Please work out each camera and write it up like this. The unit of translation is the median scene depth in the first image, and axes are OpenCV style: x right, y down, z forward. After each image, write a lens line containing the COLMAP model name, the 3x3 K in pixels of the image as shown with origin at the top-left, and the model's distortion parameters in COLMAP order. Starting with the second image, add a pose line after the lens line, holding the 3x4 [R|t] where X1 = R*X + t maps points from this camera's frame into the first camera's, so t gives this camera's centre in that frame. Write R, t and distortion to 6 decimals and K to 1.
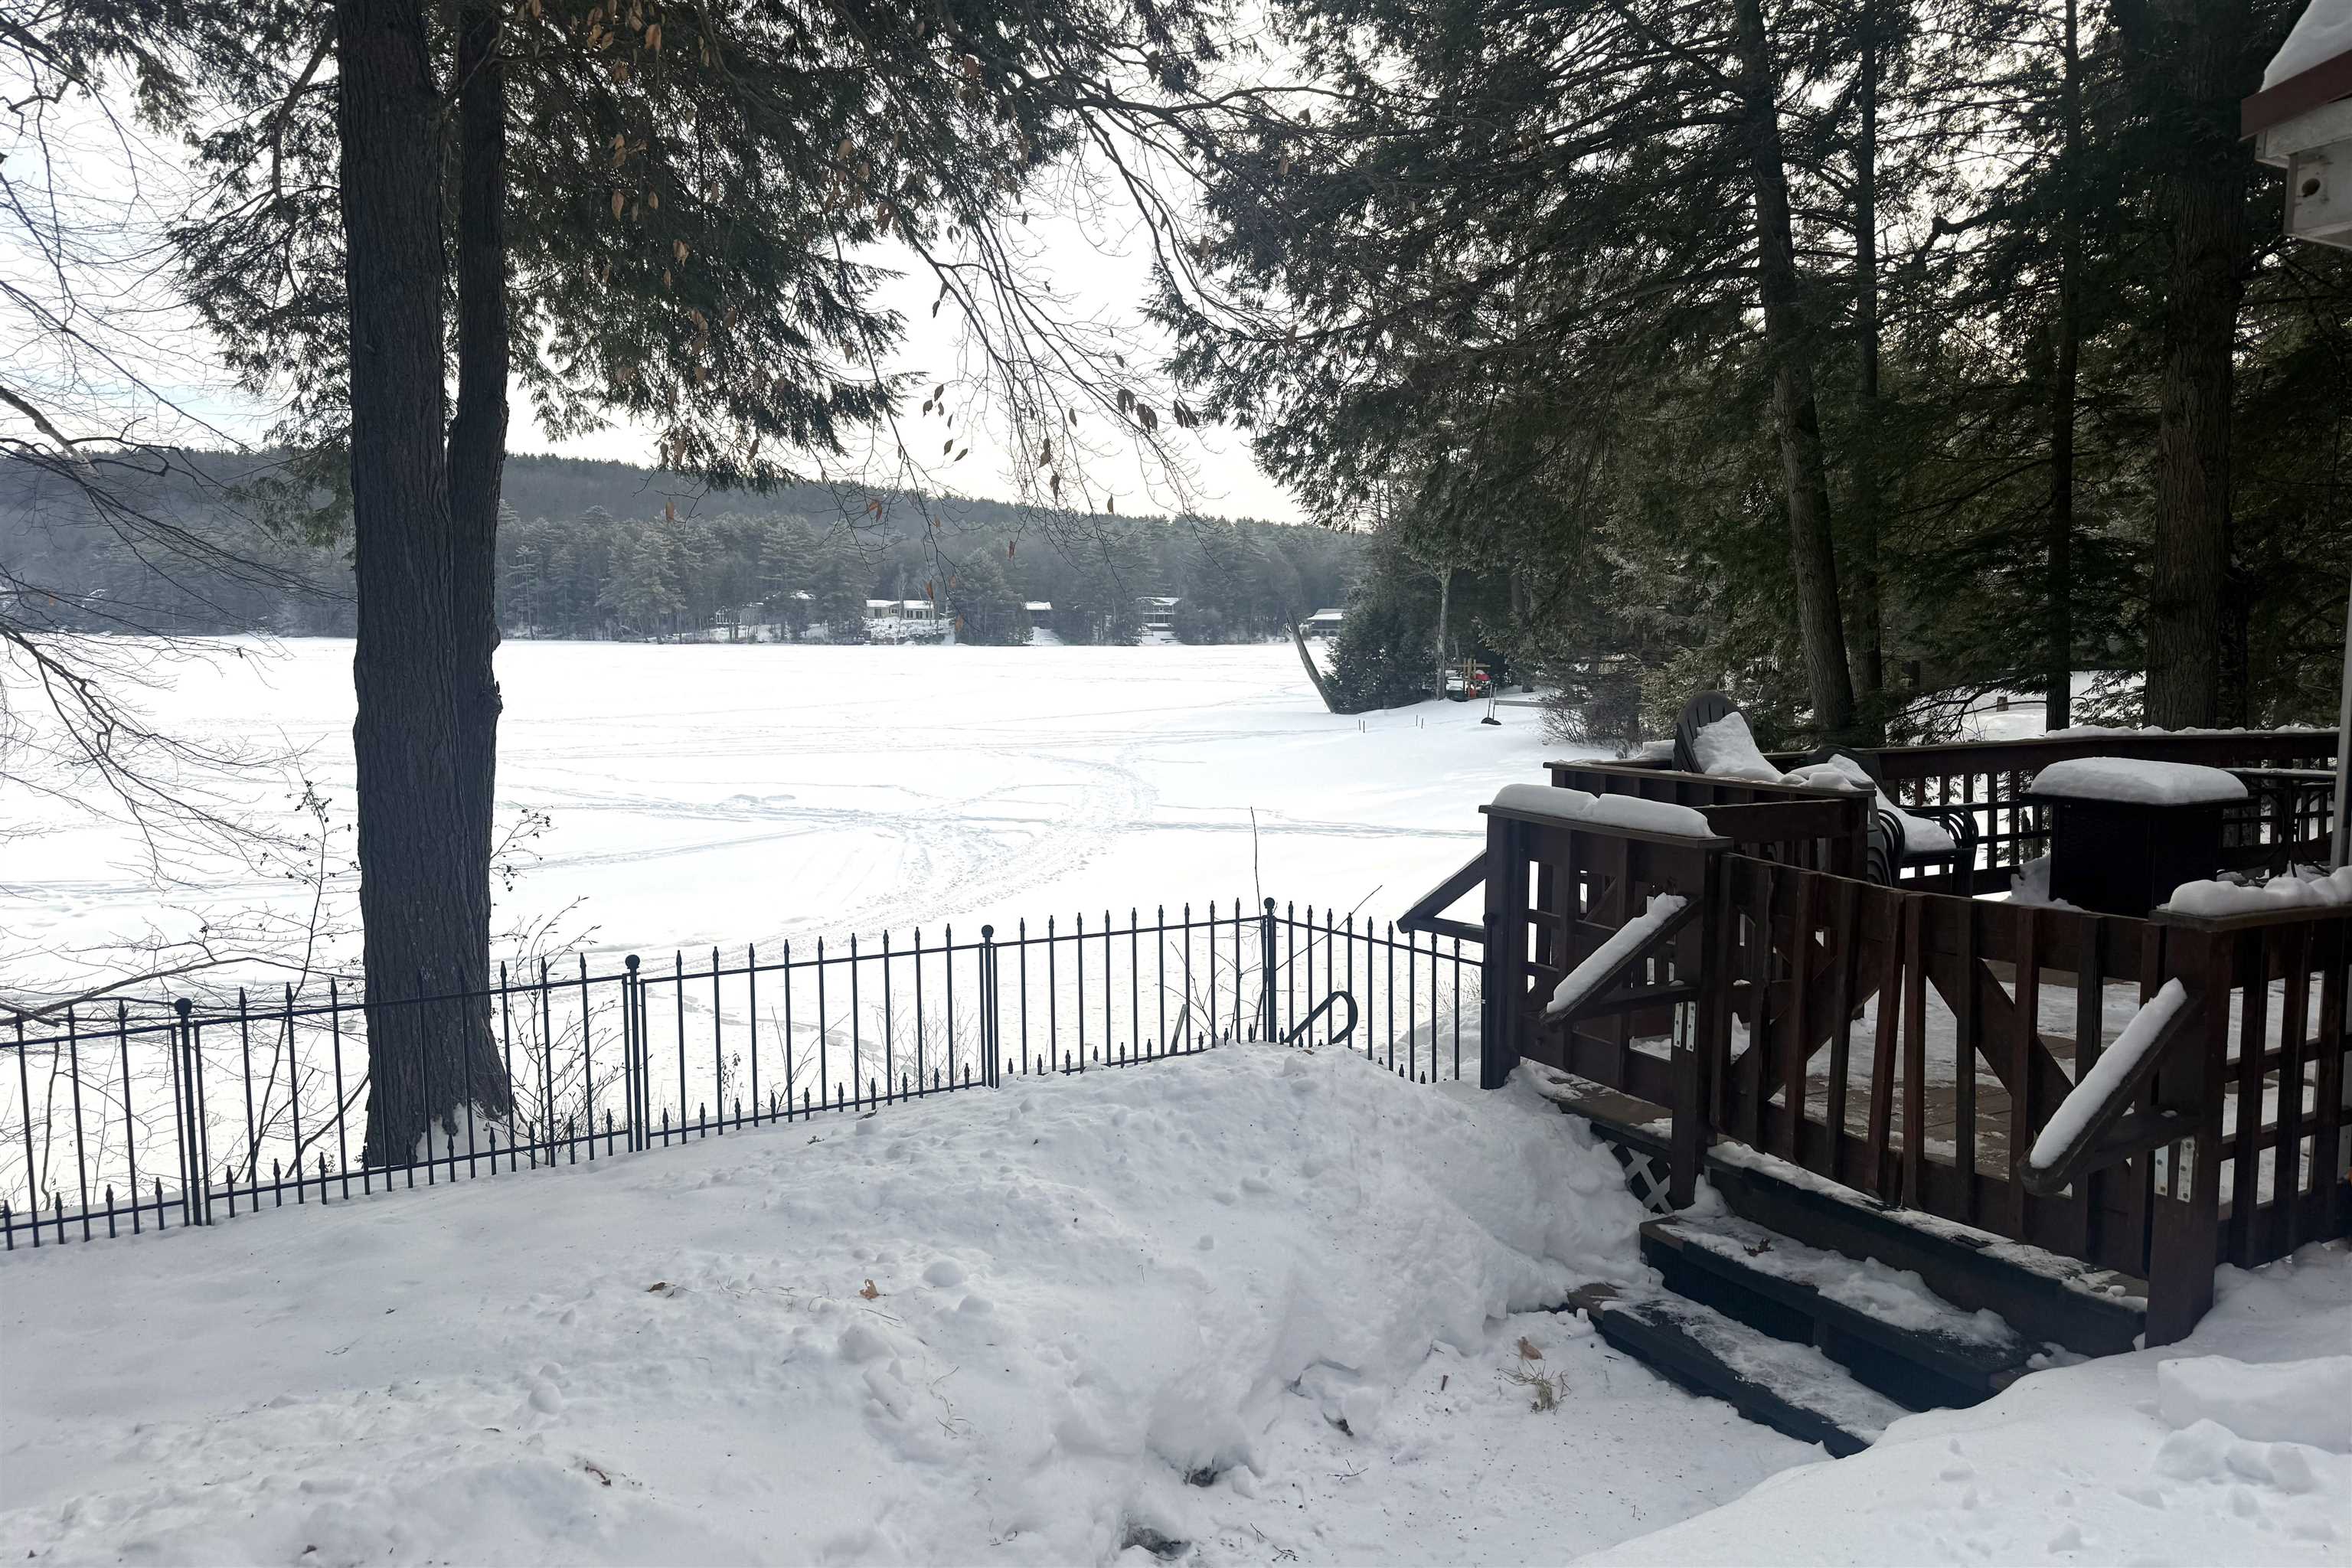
lens RADIAL K [[1647.5, 0, 1165.8], [0, 1647.5, 797.7], [0, 0, 1]] dist [0.101762, -0.116422]
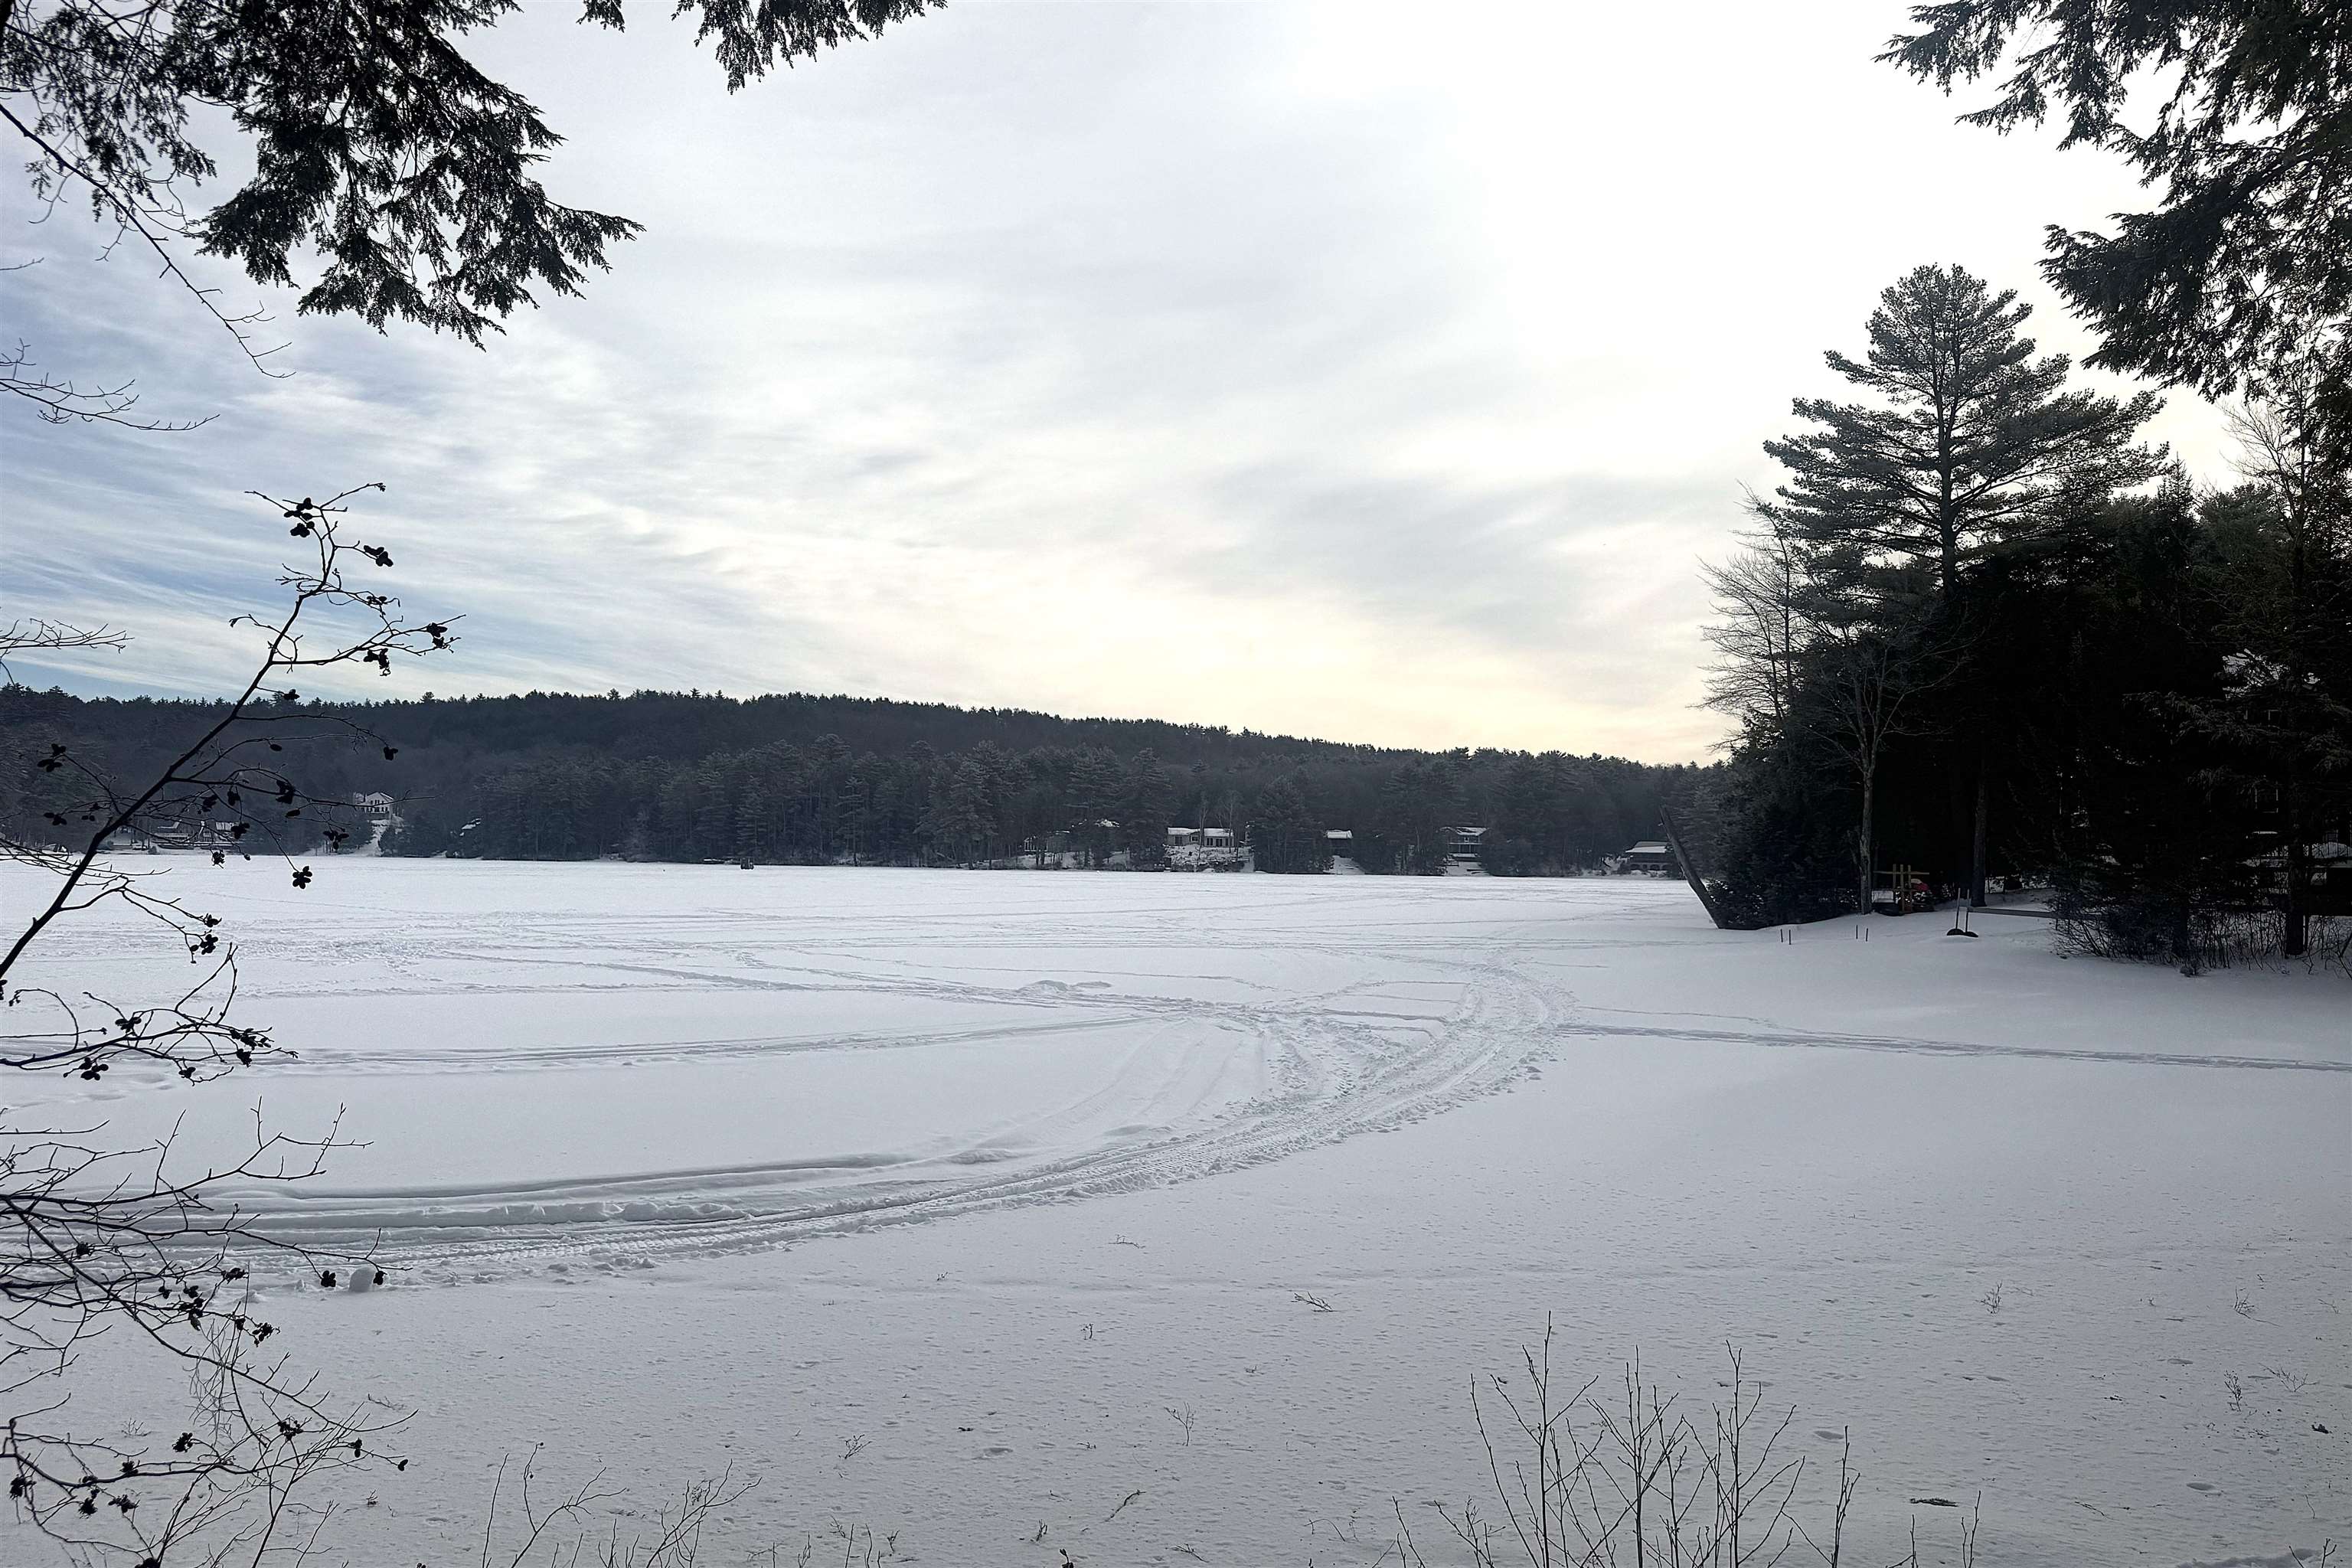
lens RADIAL K [[1647.5, 0, 1165.8], [0, 1647.5, 797.7], [0, 0, 1]] dist [0.101762, -0.116422]
pose [[0.984215, 0.008531, -0.176770, -0.056624], [-0.033455, 0.989797, -0.138504, 0.020092], [0.173785, 0.142232, 0.974458, 0.209297]]
